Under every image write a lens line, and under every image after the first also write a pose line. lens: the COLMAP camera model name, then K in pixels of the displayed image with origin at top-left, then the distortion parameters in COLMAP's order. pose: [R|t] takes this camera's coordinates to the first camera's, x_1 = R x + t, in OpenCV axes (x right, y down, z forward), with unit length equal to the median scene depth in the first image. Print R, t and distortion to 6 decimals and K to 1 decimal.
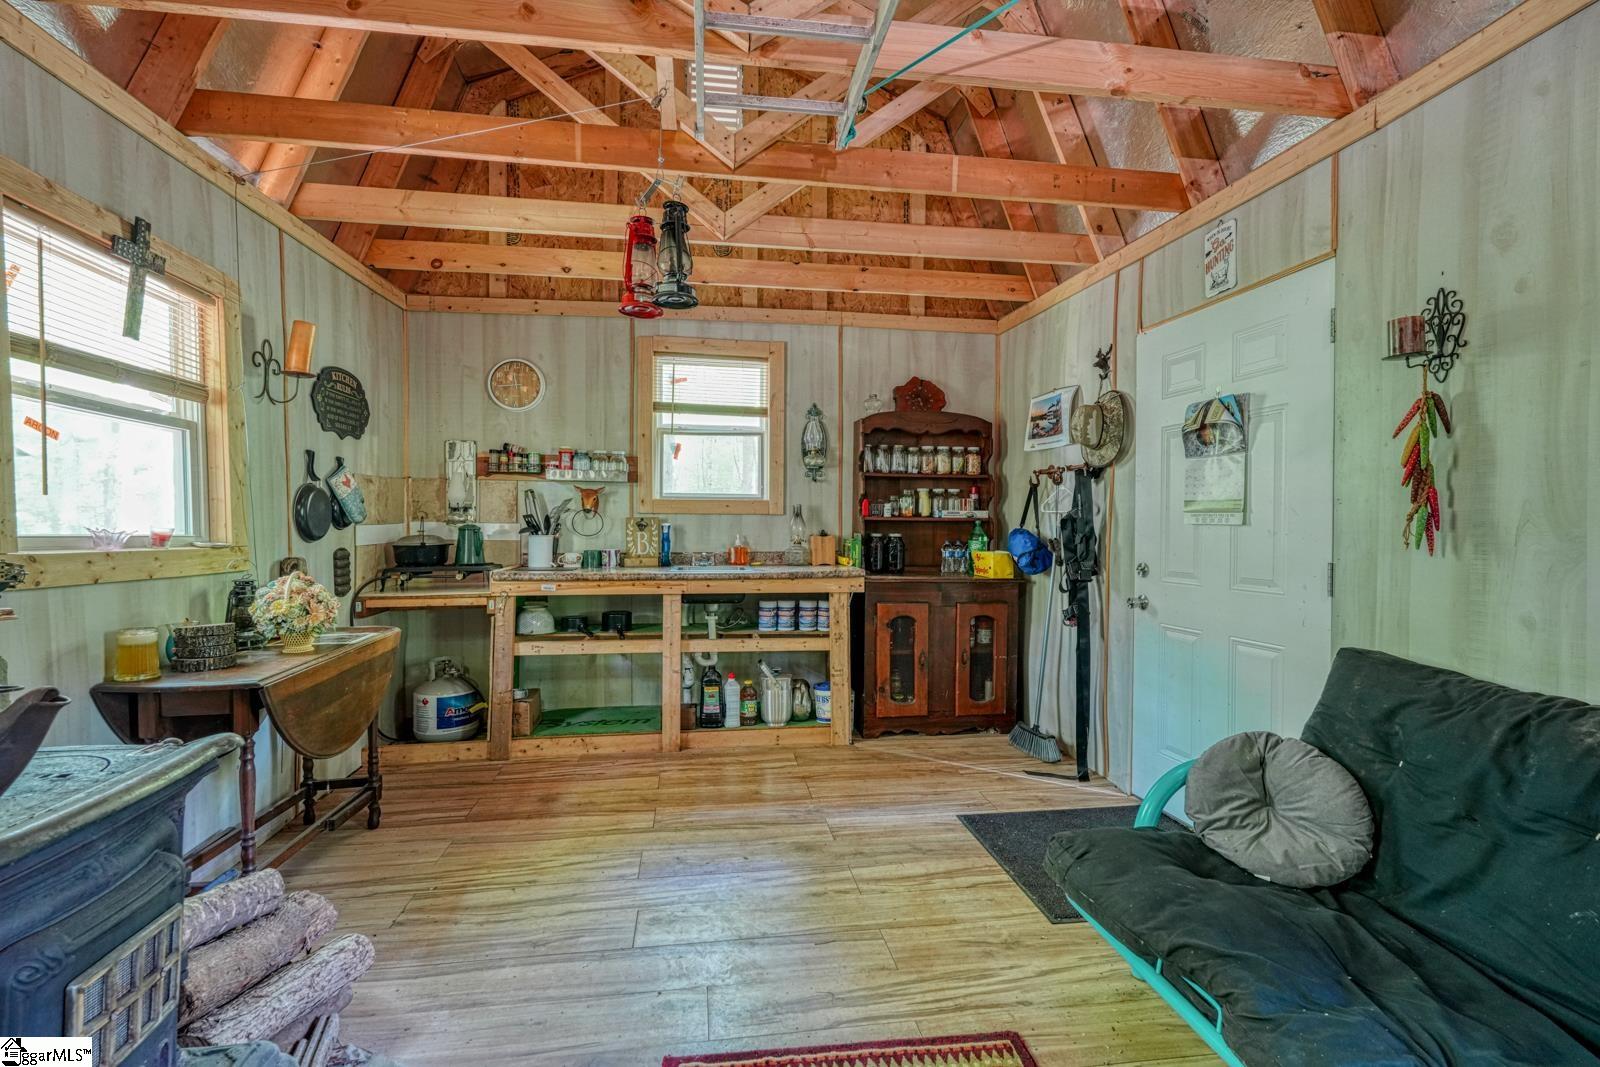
lens RADIAL K [[710.8, 0, 802.2], [0, 710.8, 540.3], [0, 0, 1]] dist [0.021872, 0.000317]
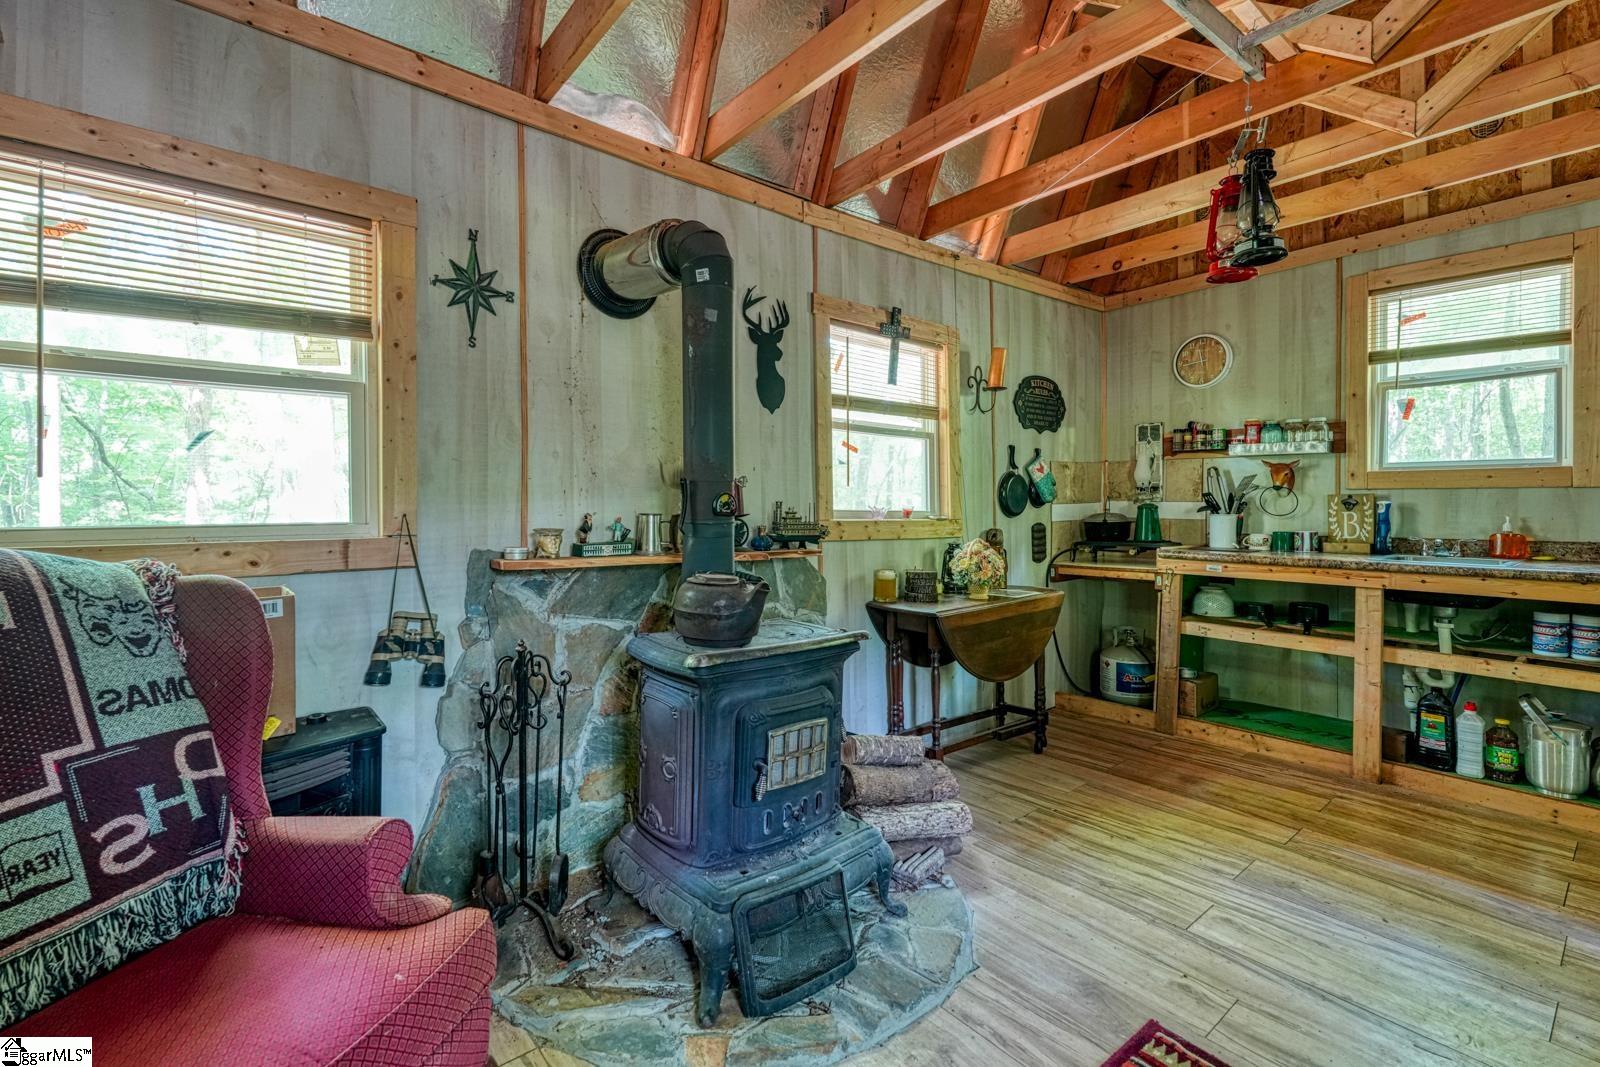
lens RADIAL K [[710.8, 0, 799.5], [0, 710.8, 521.1], [0, 0, 1]] dist [0.021872, 0.000317]
pose [[0.533989, 0.018369, -0.845292, 0.181051], [-0.018107, 0.999783, 0.010288, 0.002841], [0.845298, 0.009812, 0.534206, 0.008004]]
